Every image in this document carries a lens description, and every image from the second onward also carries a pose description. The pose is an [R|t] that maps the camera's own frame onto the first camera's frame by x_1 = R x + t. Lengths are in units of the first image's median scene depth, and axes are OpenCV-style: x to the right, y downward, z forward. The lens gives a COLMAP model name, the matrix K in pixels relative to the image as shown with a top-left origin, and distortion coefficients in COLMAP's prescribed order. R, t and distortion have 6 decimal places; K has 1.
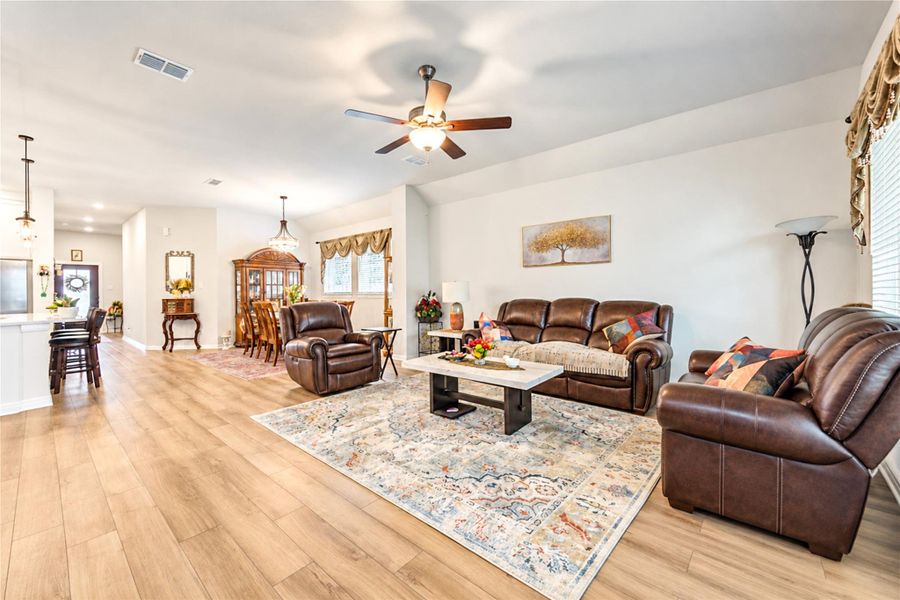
lens RADIAL K [[348.9, 0, 442.6], [0, 348.9, 294.4], [0, 0, 1]] dist [0.002484, -0.000011]
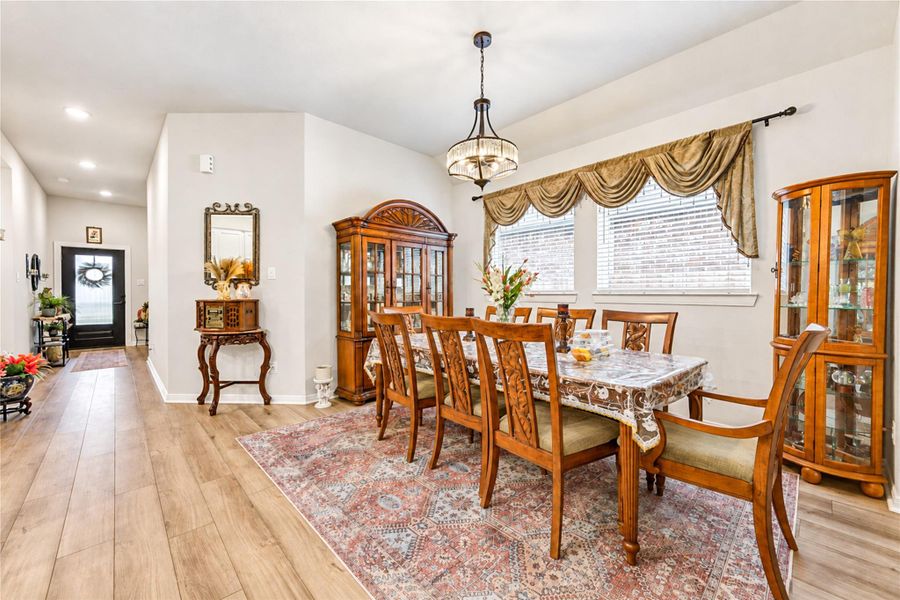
lens RADIAL K [[348.9, 0, 453.5], [0, 348.9, 299.9], [0, 0, 1]] dist [0.002484, -0.000011]
pose [[0.997025, 0.012203, -0.076105, -0.402721], [-0.011229, 0.999850, 0.013214, 0.002467], [0.076255, -0.012320, 0.997012, 0.532947]]
